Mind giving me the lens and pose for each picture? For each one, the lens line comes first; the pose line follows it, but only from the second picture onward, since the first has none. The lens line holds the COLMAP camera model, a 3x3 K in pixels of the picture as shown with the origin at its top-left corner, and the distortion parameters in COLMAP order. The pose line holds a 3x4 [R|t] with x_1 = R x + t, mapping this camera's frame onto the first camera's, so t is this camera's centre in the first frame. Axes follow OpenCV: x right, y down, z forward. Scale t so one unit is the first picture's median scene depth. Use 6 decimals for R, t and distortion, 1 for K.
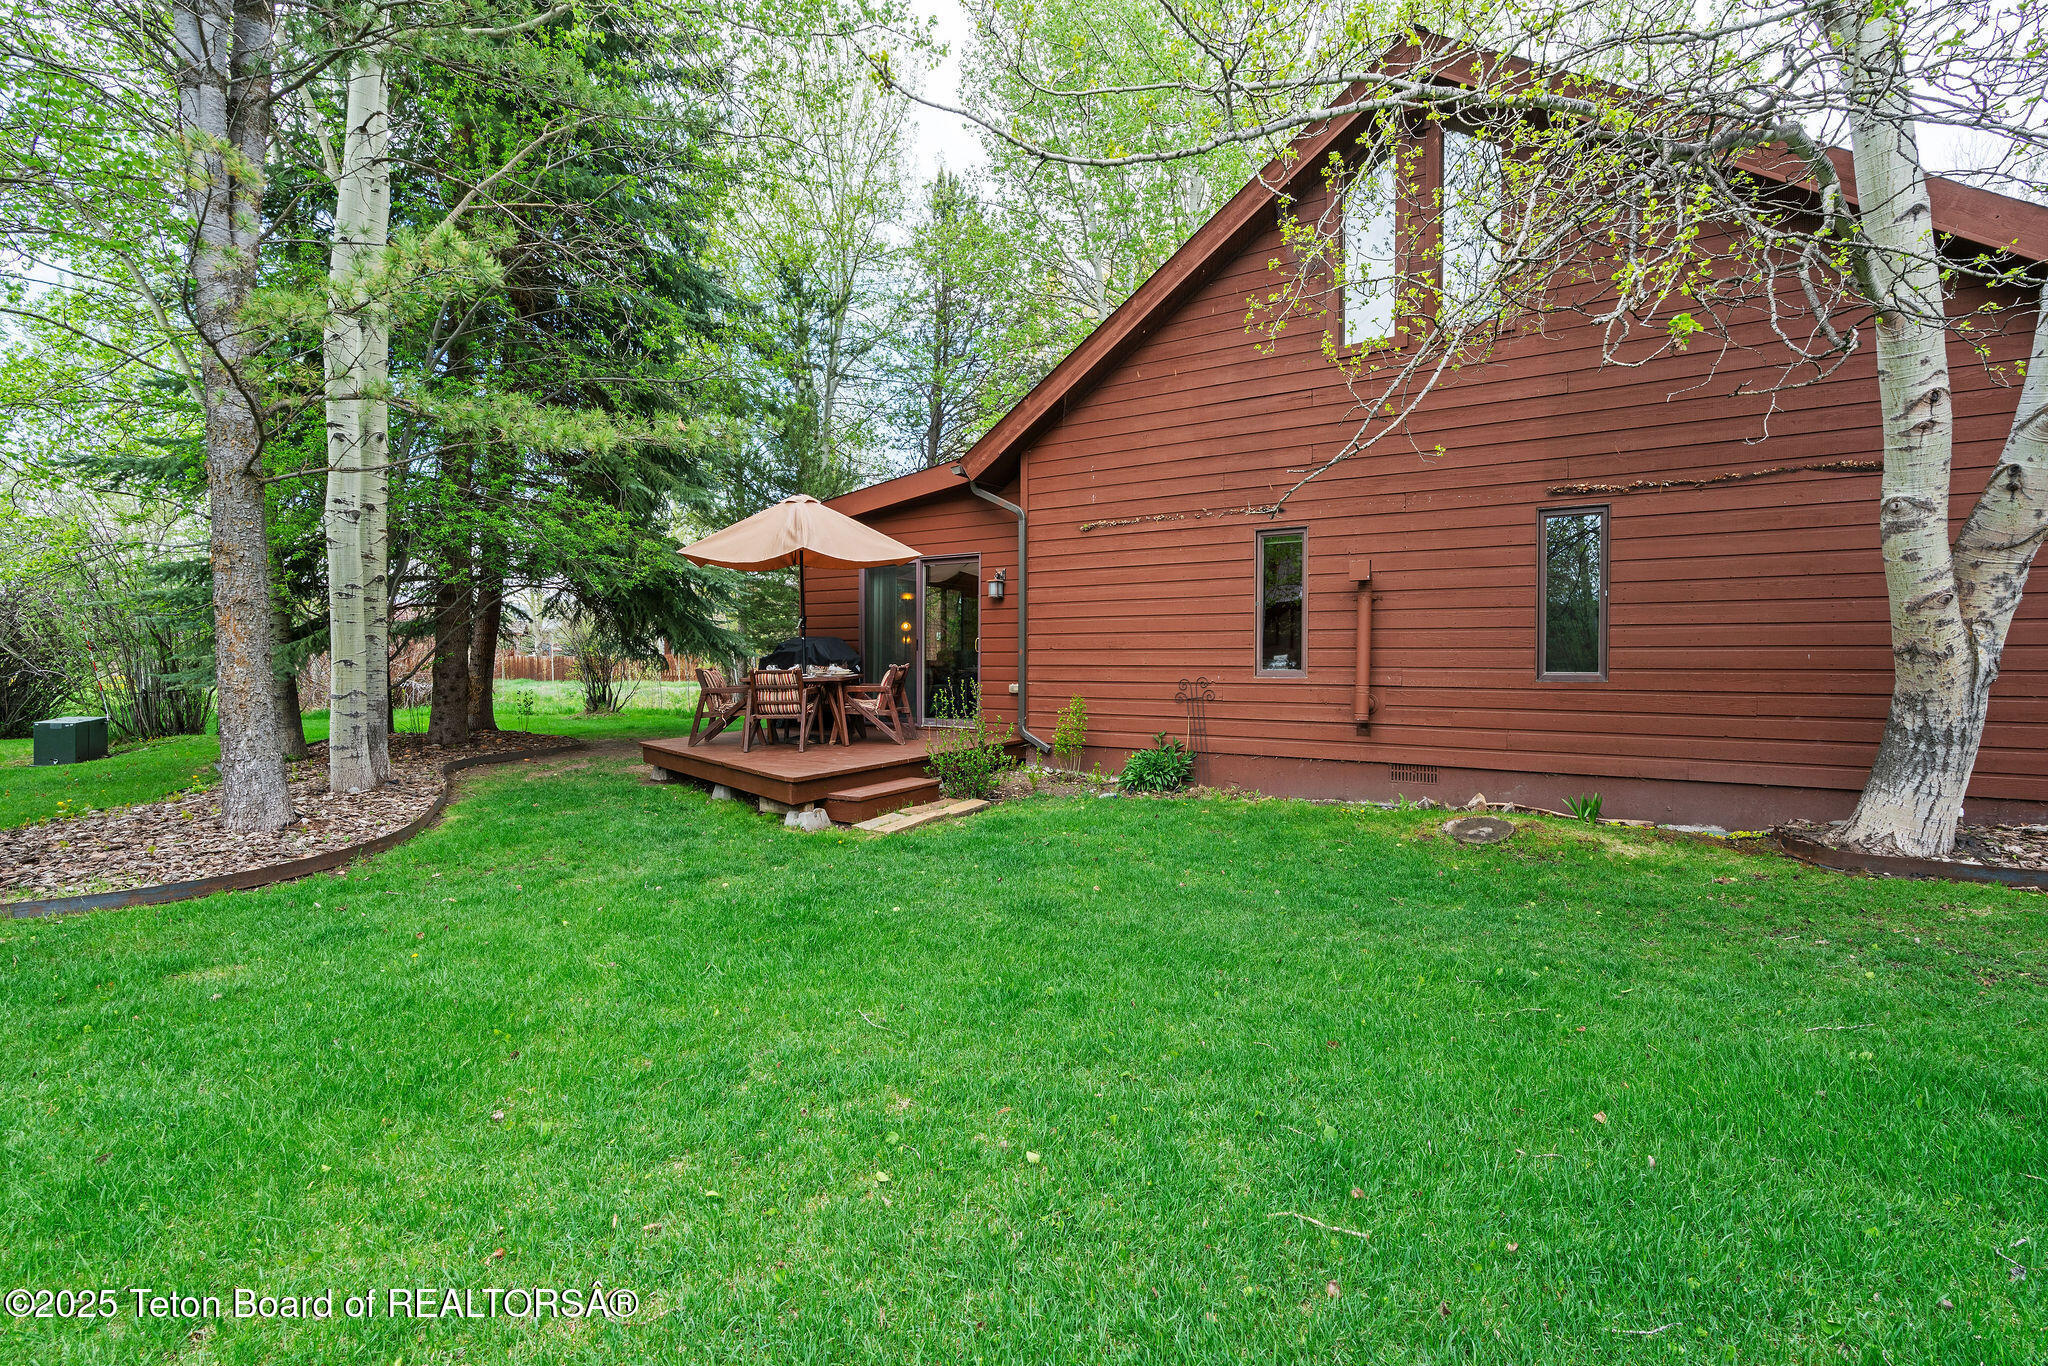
lens RADIAL K [[924.0, 0, 1024.1], [0, 924.0, 680.8], [0, 0, 1]] dist [-0.011060, 0.004912]
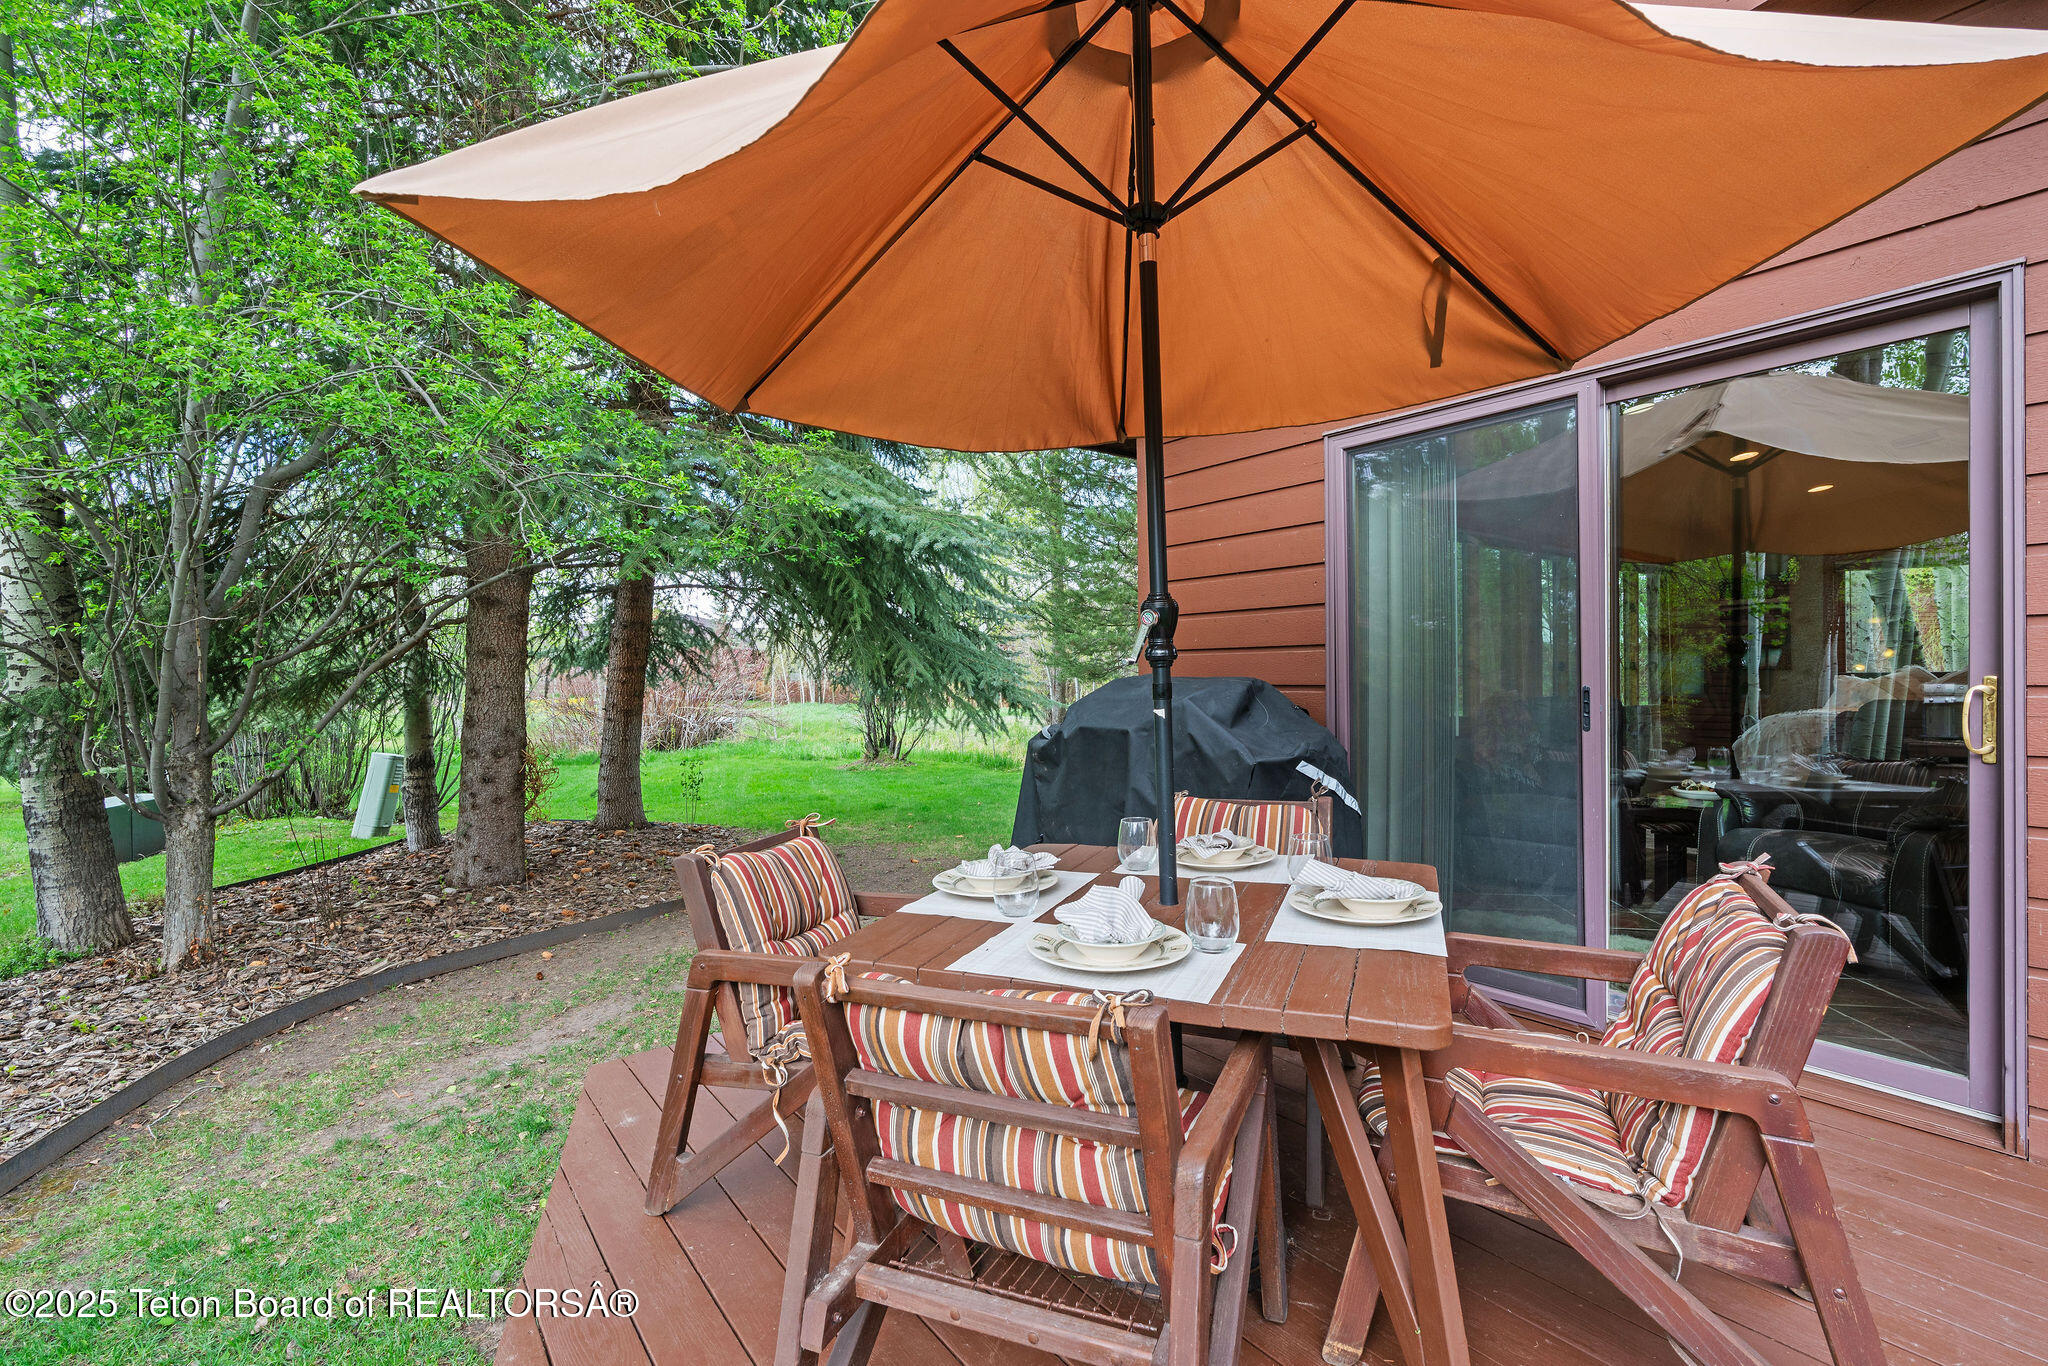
lens RADIAL K [[924.0, 0, 1022.4], [0, 924.0, 680.7], [0, 0, 1]] dist [-0.011060, 0.004912]
pose [[0.935384, -0.004825, -0.353601, -0.093795], [0.000397, 0.999921, -0.012596, -0.024894], [0.353633, 0.011641, 0.935312, 0.382628]]
